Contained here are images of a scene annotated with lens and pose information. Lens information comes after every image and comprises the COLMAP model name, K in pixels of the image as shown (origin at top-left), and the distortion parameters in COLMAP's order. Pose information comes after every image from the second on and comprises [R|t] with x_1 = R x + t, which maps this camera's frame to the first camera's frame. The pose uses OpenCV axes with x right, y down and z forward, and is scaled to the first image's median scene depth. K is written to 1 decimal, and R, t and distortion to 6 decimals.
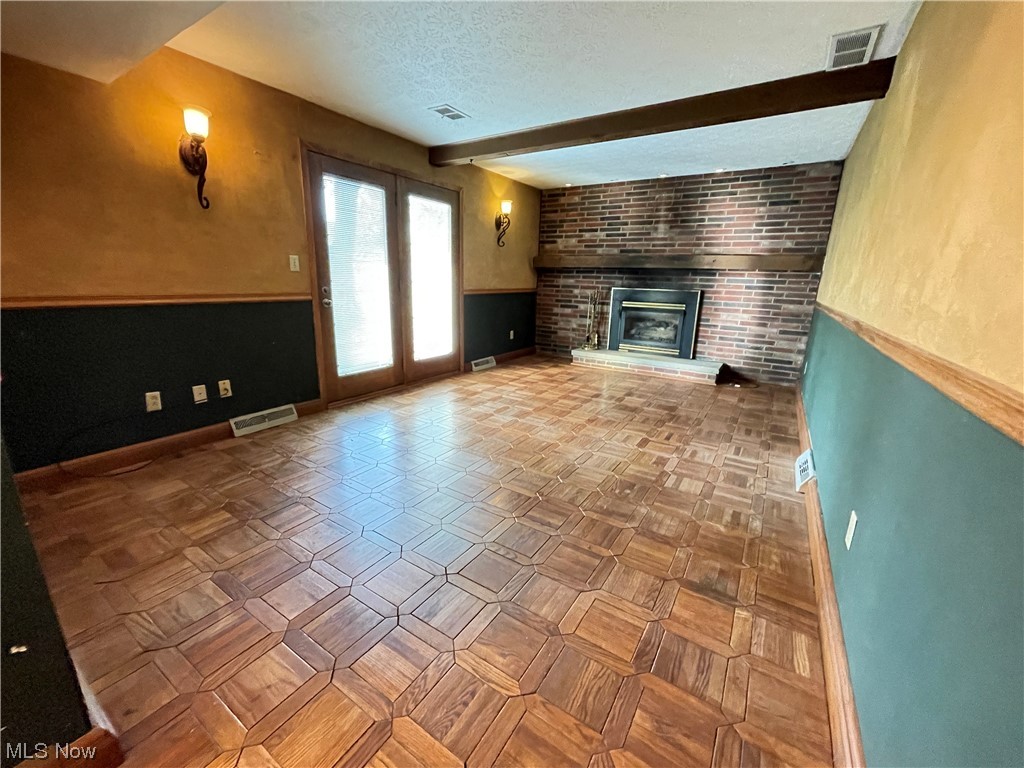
lens RADIAL K [[410.9, 0, 507.7], [0, 410.9, 385.0], [0, 0, 1]] dist [-0.008297, 0.000056]
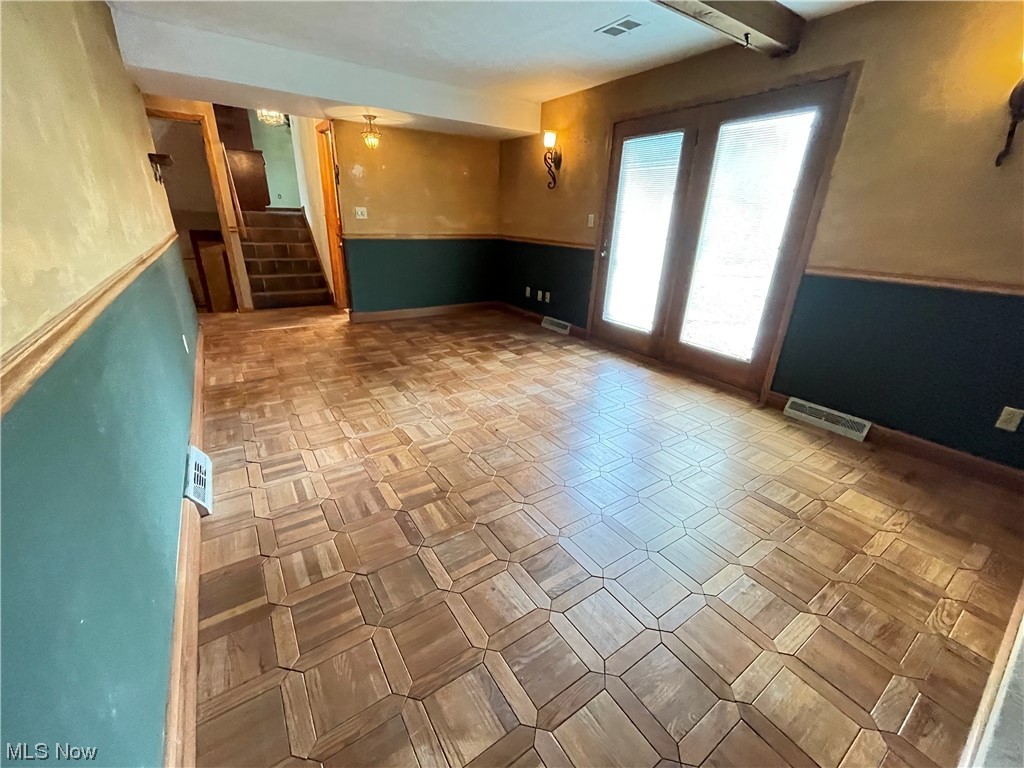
lens RADIAL K [[410.9, 0, 507.7], [0, 410.9, 385.0], [0, 0, 1]] dist [-0.008297, 0.000056]
pose [[-0.388058, 0.312740, -0.866951, 0.950306], [-0.273650, 0.859147, 0.432414, -0.363234], [0.880072, 0.405043, -0.247818, 1.389312]]
